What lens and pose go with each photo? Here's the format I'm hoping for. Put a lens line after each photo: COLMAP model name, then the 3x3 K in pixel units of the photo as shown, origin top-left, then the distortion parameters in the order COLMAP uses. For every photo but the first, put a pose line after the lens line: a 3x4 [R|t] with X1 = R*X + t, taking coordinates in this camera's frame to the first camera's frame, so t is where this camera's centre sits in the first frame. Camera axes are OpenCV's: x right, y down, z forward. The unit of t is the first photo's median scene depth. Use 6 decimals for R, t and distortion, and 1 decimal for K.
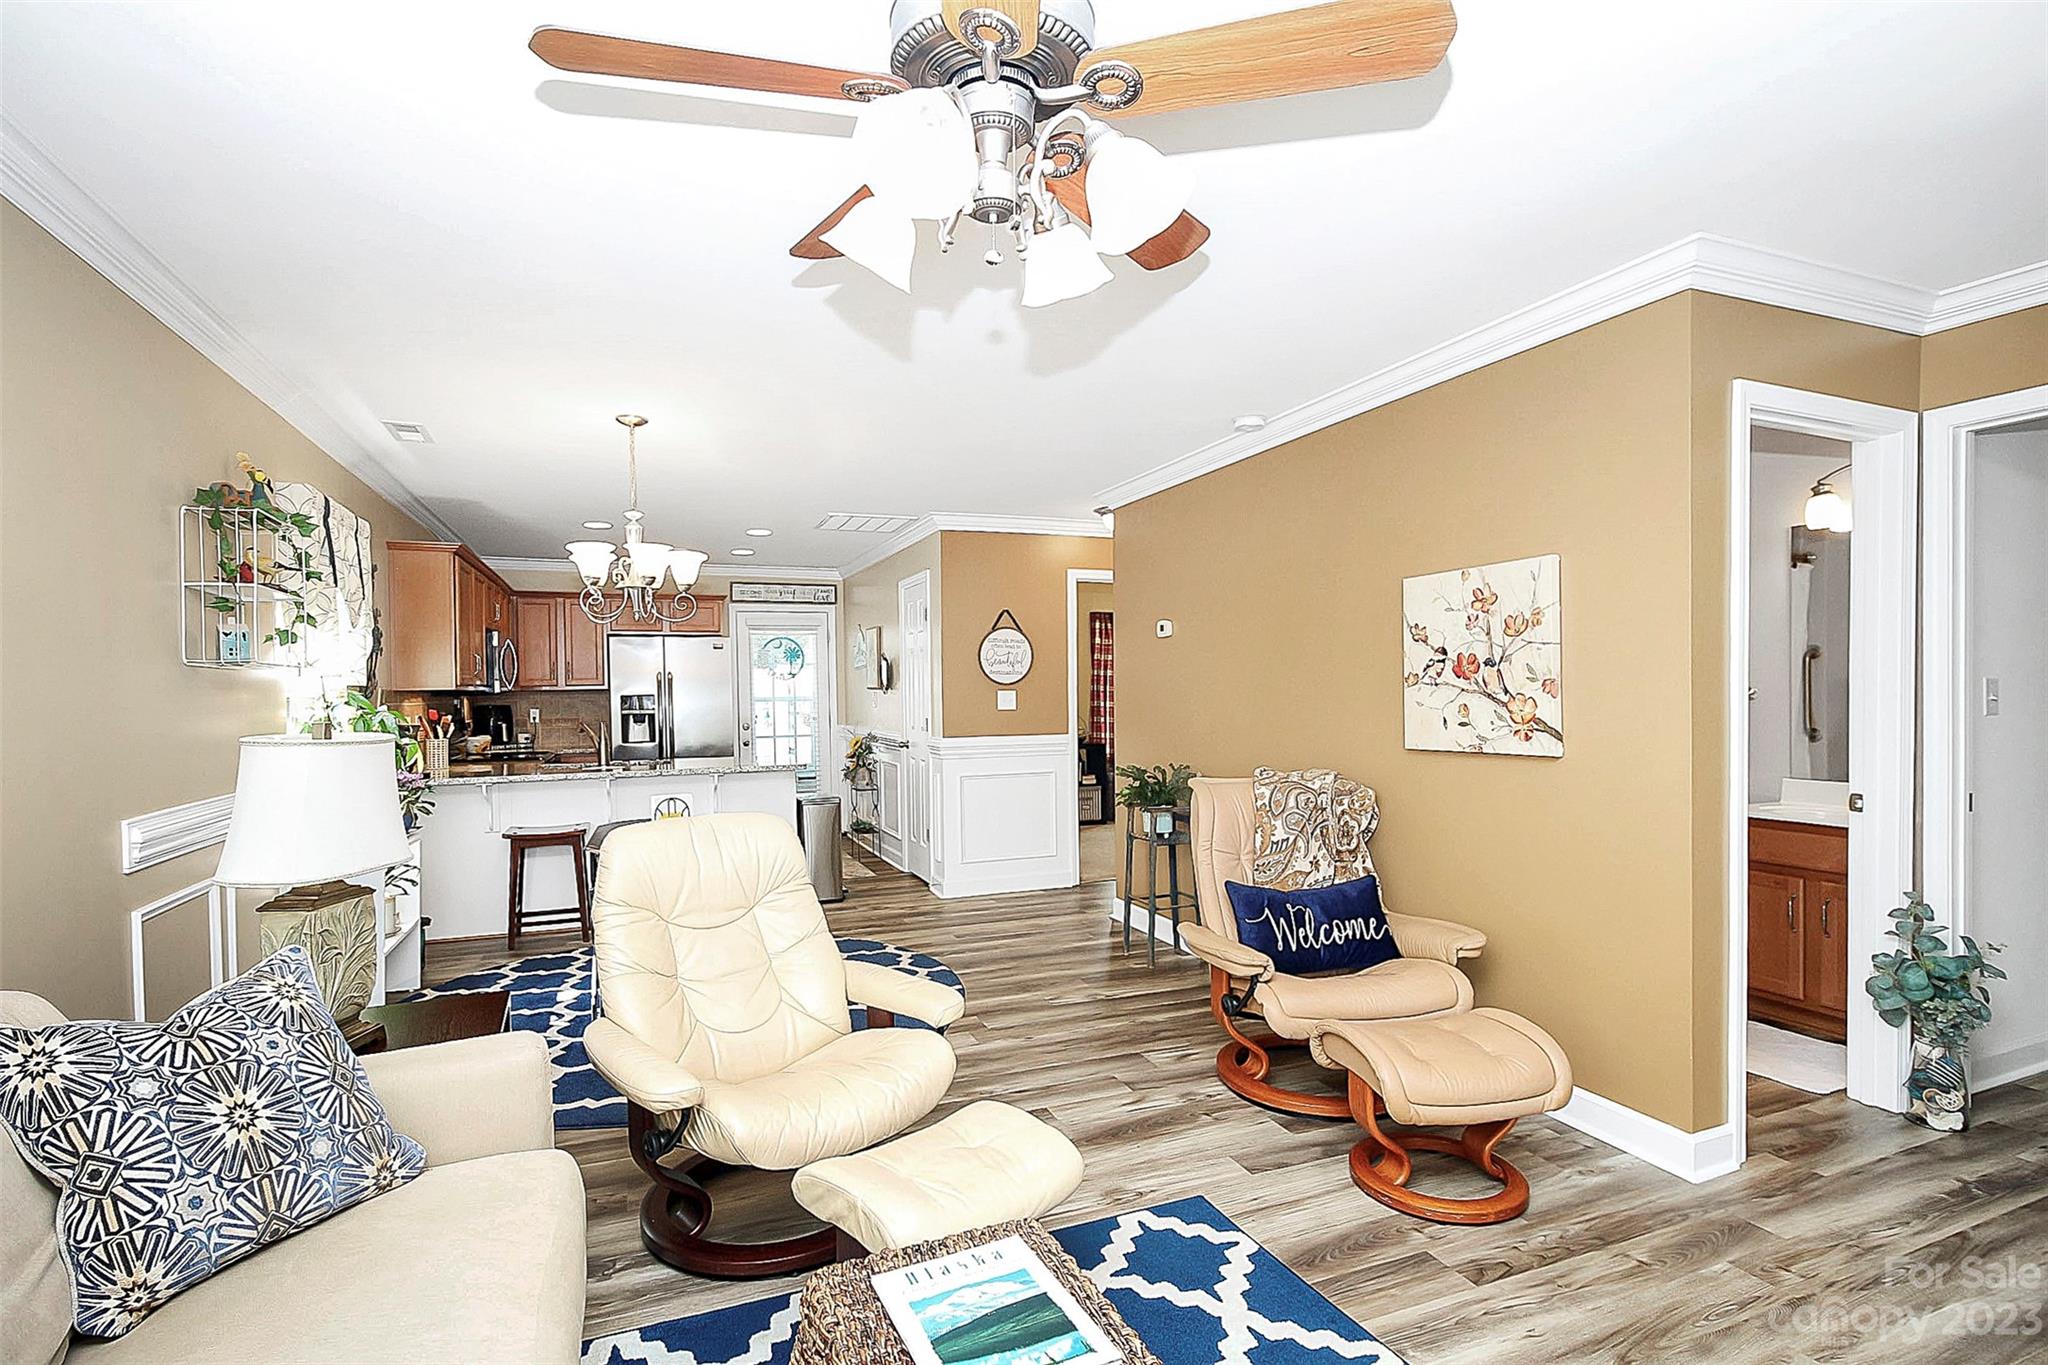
lens RADIAL K [[981.5, 0, 1027.1], [0, 981.5, 696.3], [0, 0, 1]] dist [-0.001624, -0.013149]
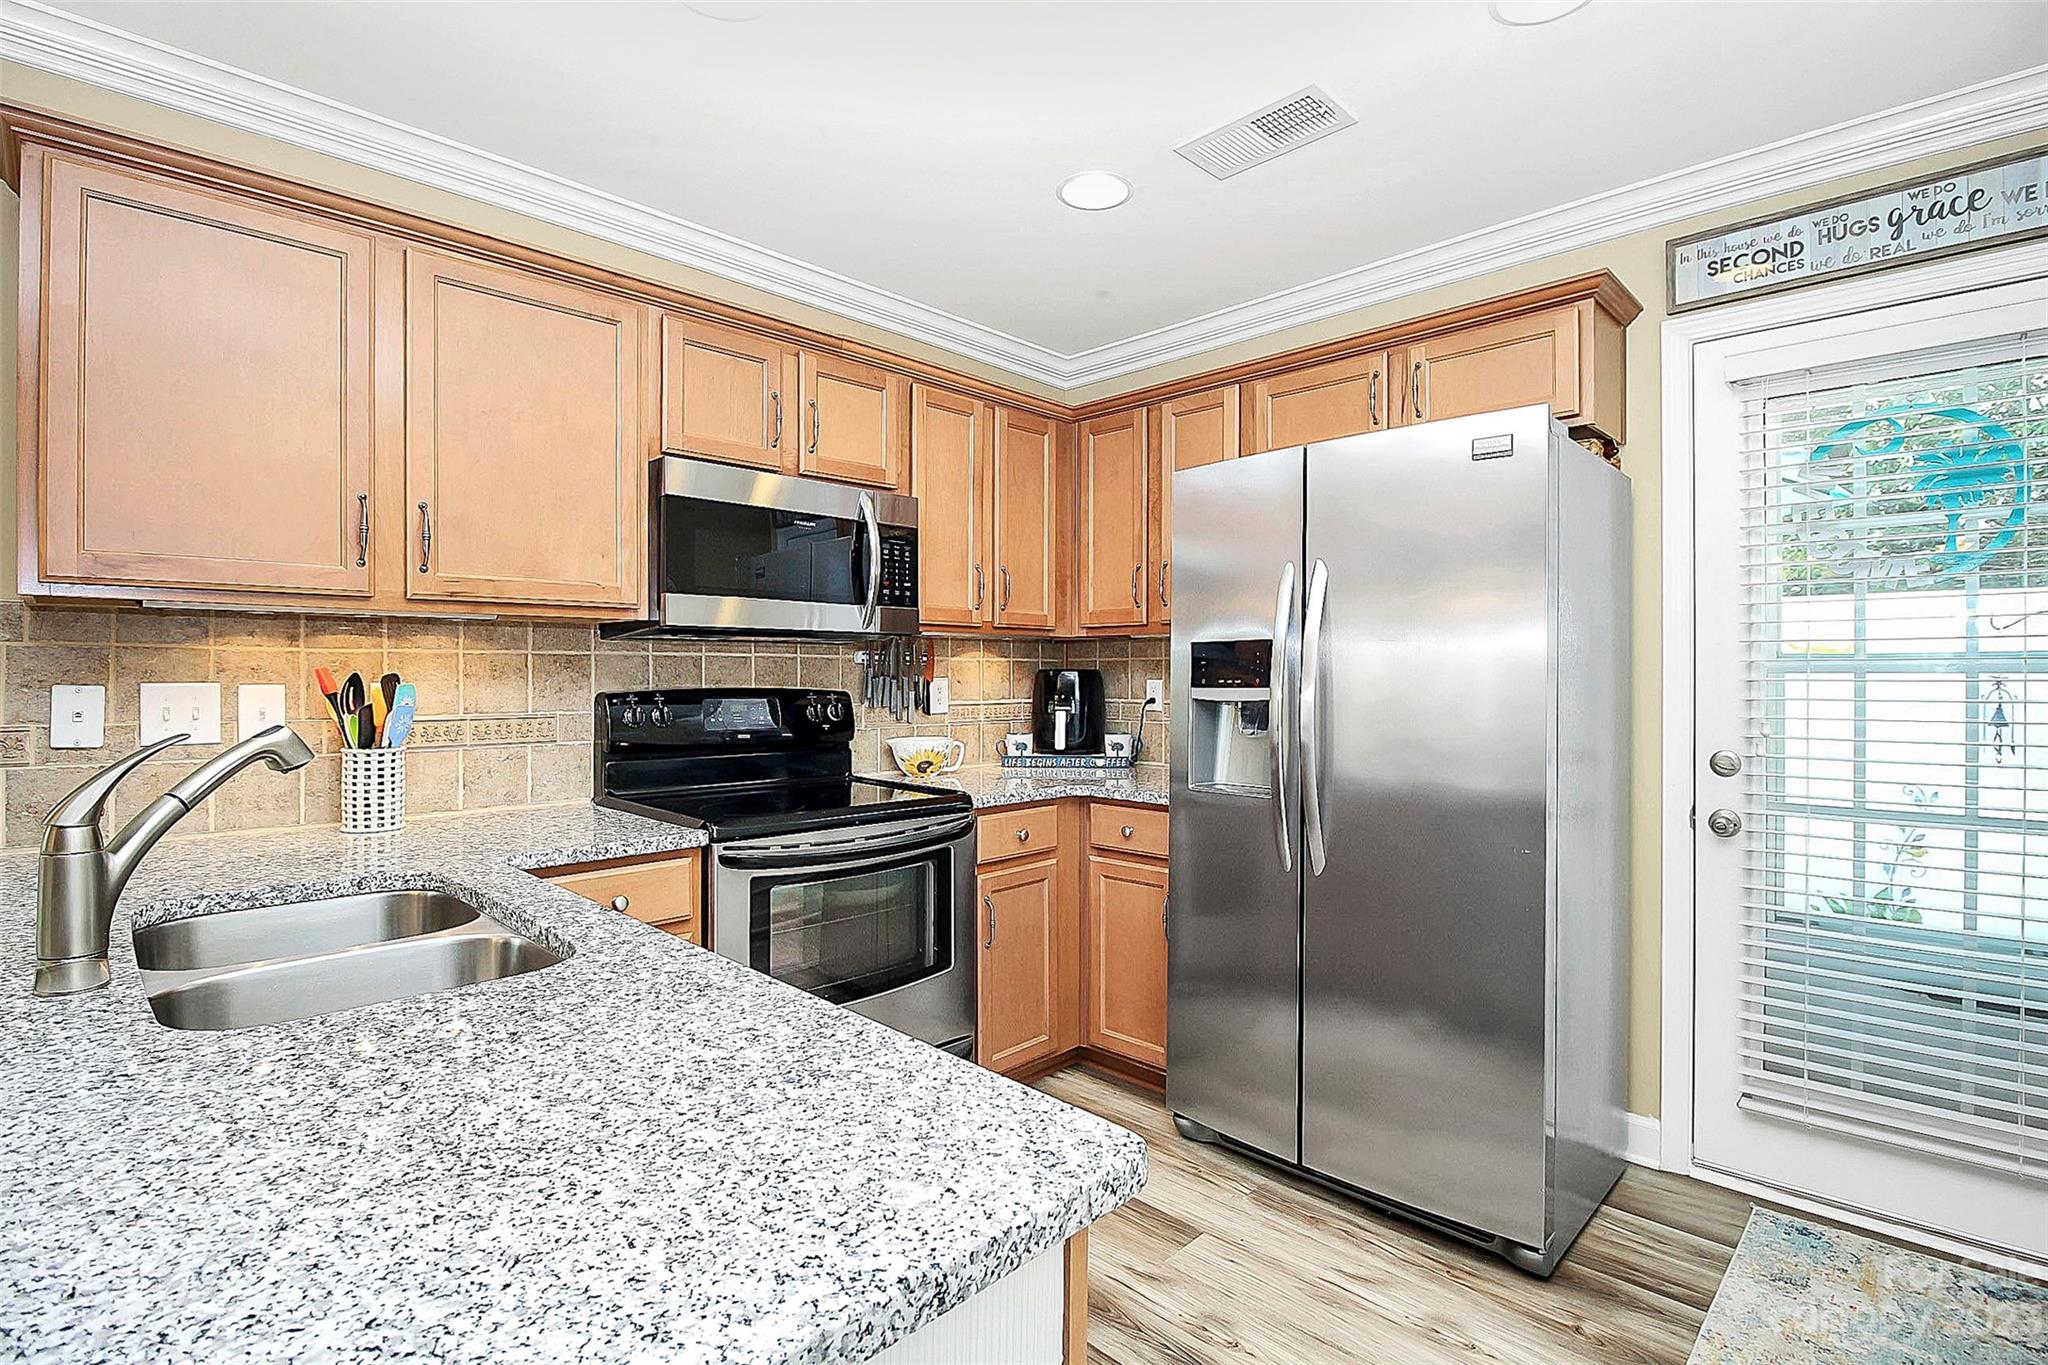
lens RADIAL K [[973.6, 0, 1017.7], [0, 973.6, 666.8], [0, 0, 1]] dist [-0.000013, -0.012891]
pose [[0.392225, 0.008648, -0.919829, -0.308655], [-0.012614, 0.999912, 0.004022, 0.015668], [0.919783, 0.010025, 0.392300, 1.879285]]
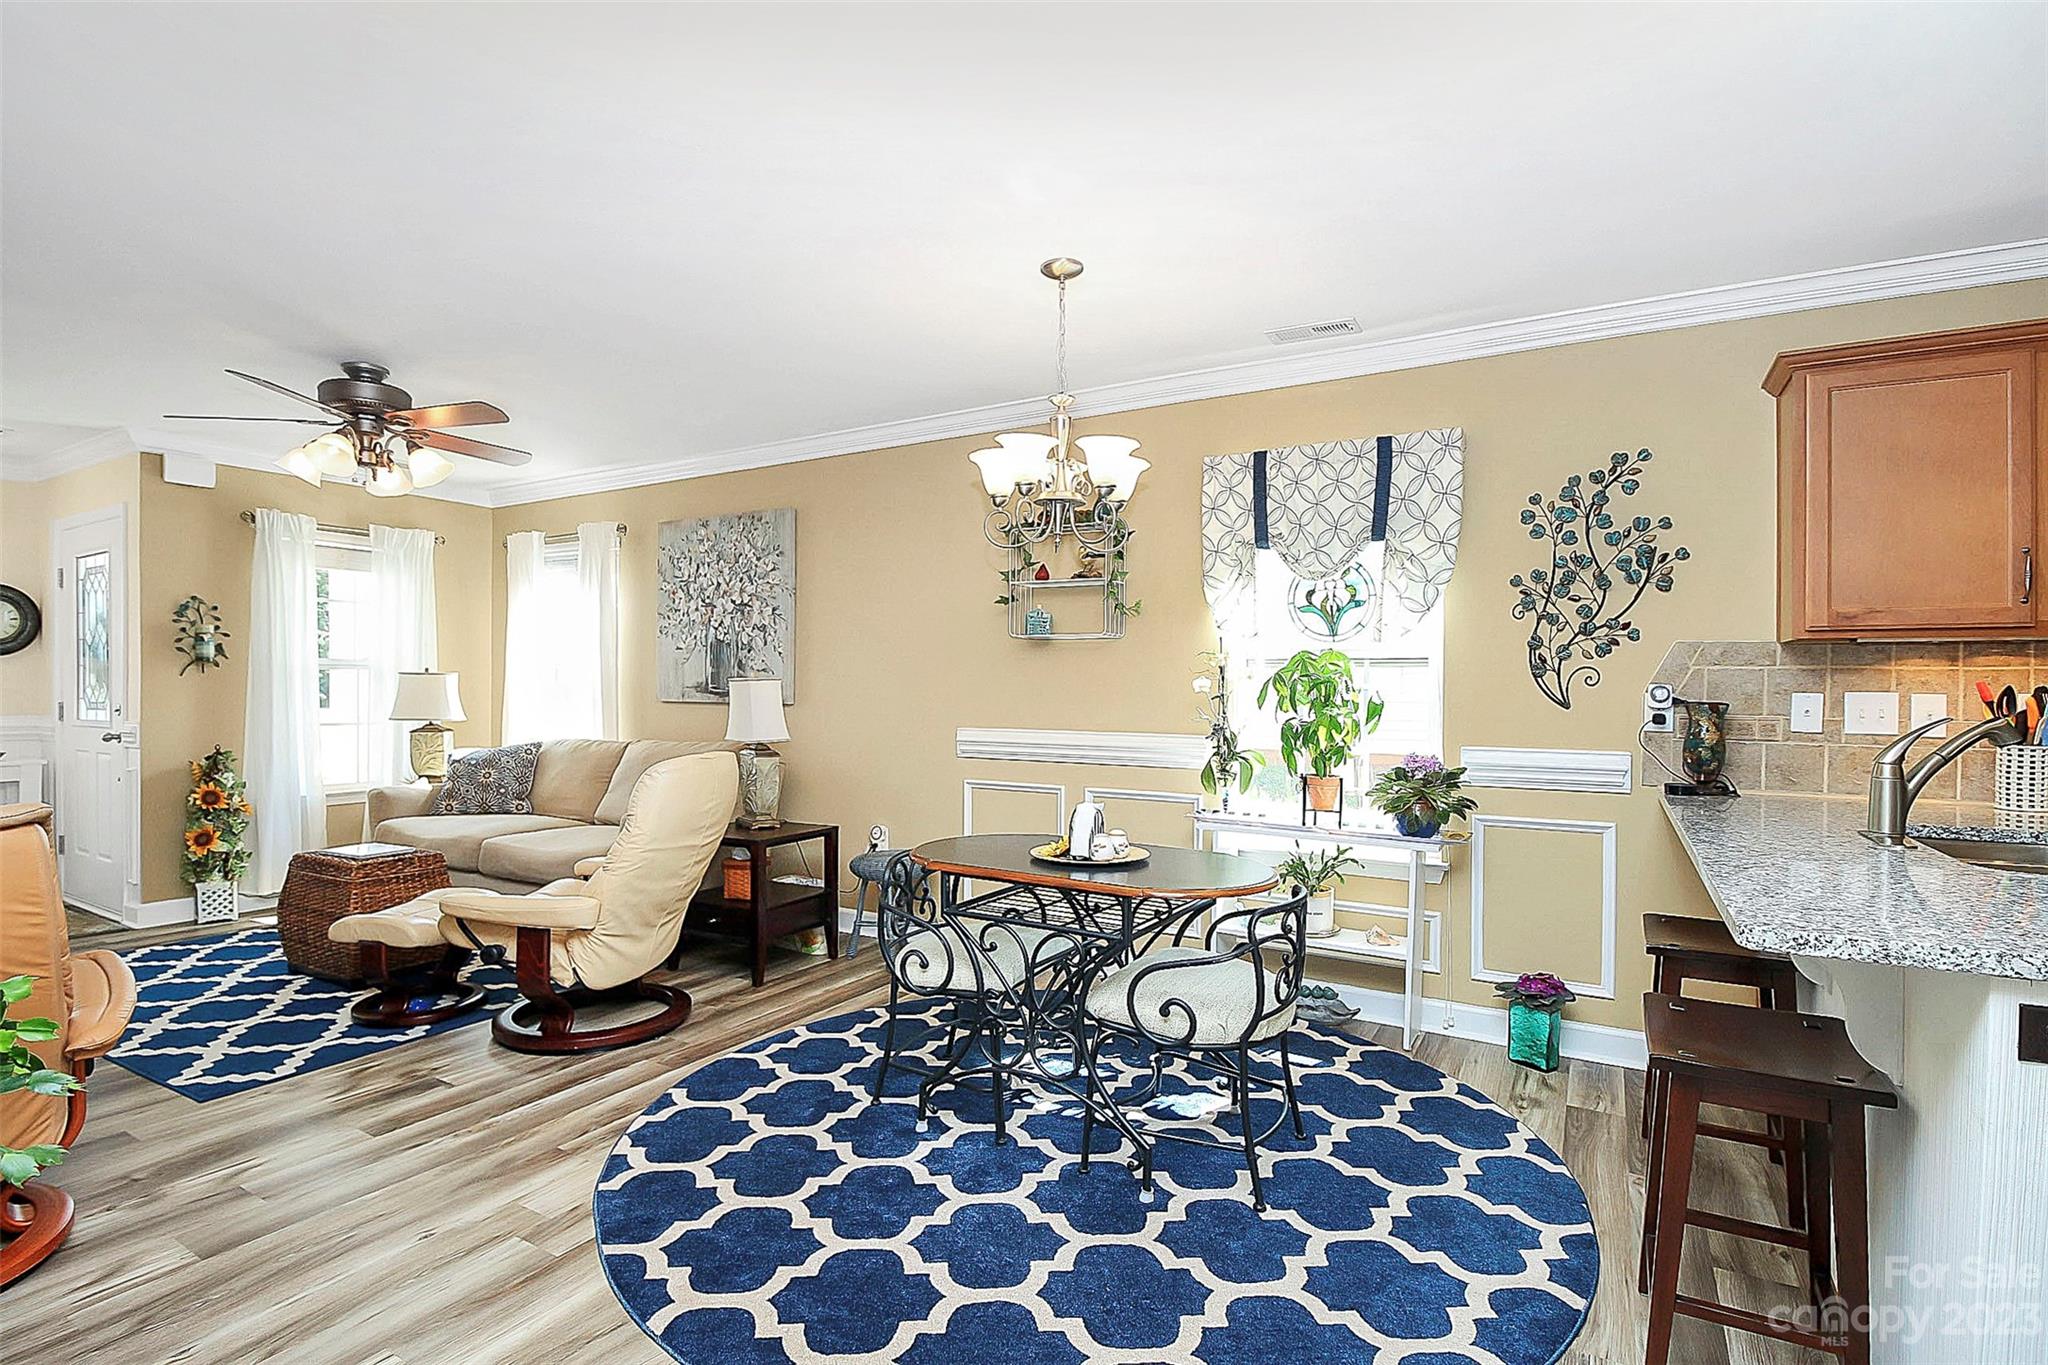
lens RADIAL K [[981.5, 0, 1027.1], [0, 981.5, 696.3], [0, 0, 1]] dist [-0.001624, -0.013149]
pose [[-0.793274, 0.016263, -0.608648, 0.073399], [0.000704, 0.999667, 0.025793, 0.015133], [0.608865, 0.020032, -0.793021, 1.871073]]
